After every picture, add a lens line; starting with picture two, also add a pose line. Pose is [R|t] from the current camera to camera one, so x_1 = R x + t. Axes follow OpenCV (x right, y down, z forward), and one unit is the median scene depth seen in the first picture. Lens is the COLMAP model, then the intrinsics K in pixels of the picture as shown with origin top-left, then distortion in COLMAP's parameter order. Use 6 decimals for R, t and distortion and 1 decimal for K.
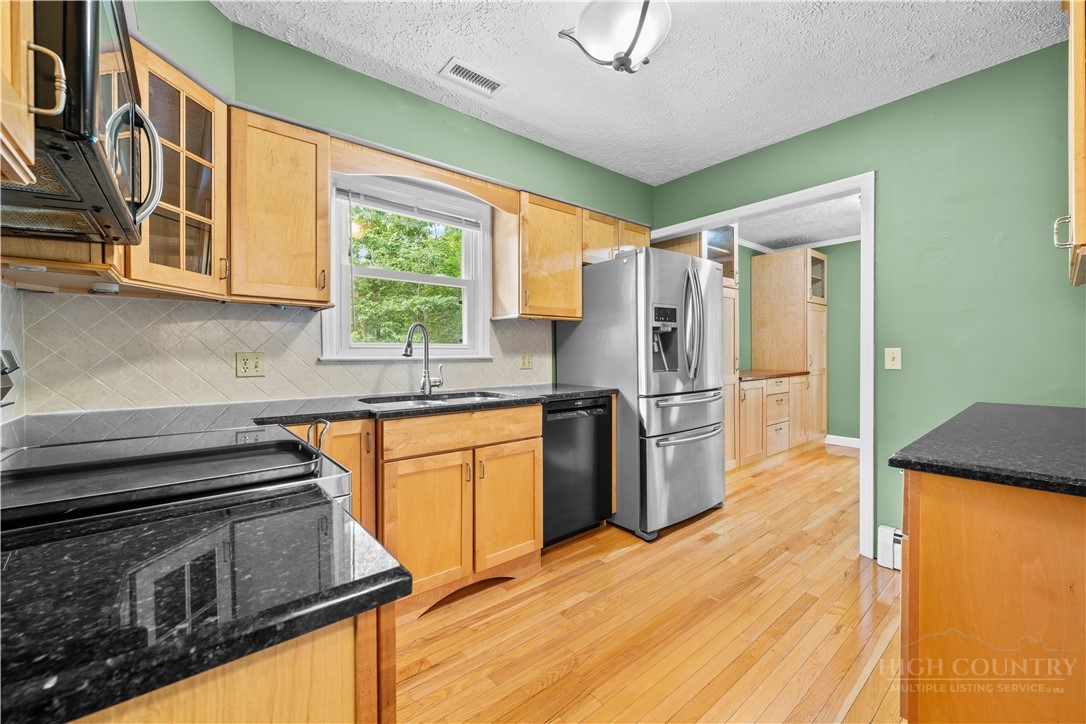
lens RADIAL K [[432.4, 0, 544.0], [0, 432.4, 356.3], [0, 0, 1]] dist [-0.002541, 0.001231]
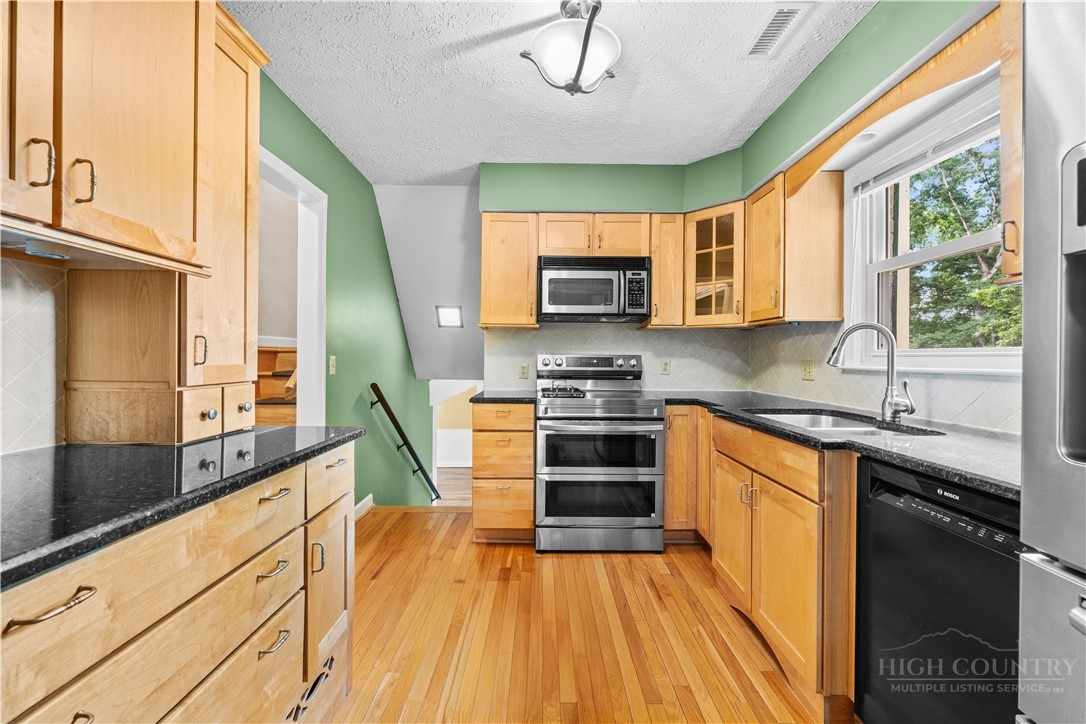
lens RADIAL K [[432.4, 0, 538.4], [0, 432.4, 357.4], [0, 0, 1]] dist [-0.002541, 0.001231]
pose [[-0.644741, -0.001919, -0.764399, 0.650301], [-0.009773, 0.999936, 0.005733, -0.014447], [0.764339, 0.011167, -0.644718, 1.014499]]
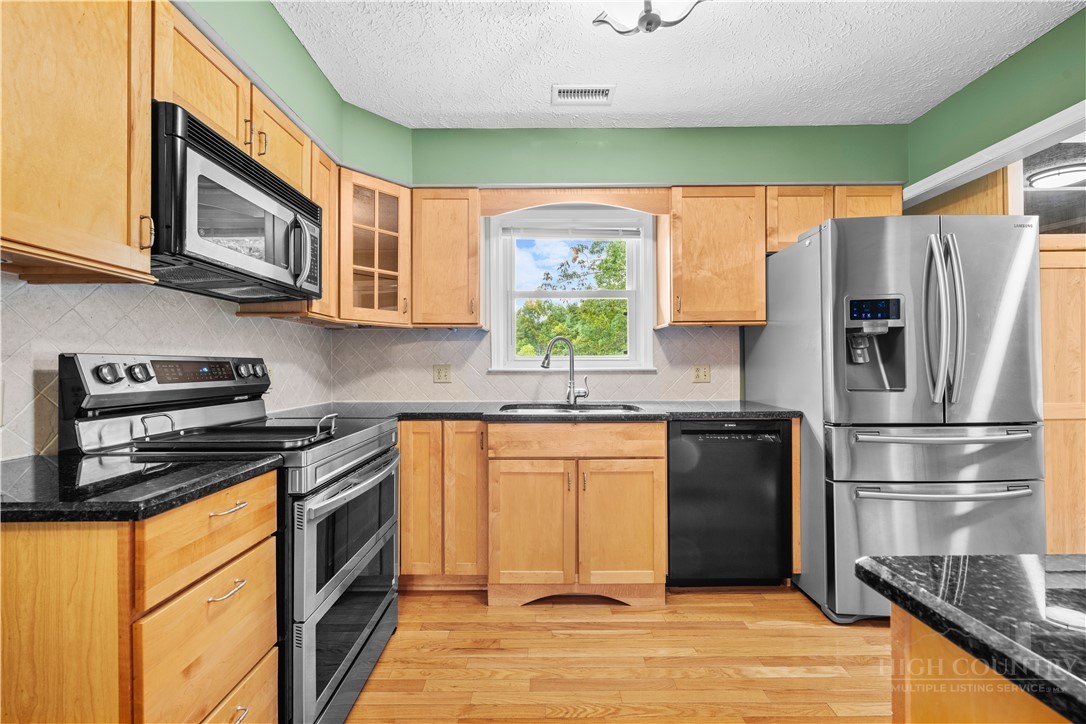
lens RADIAL K [[432.4, 0, 542.9], [0, 432.4, 363.2], [0, 0, 1]] dist [-0.002541, 0.001231]
pose [[0.770767, -0.003335, -0.637108, 0.348527], [-0.002814, 0.999959, -0.008638, -0.002232], [0.637111, 0.008451, 0.770726, 0.138667]]
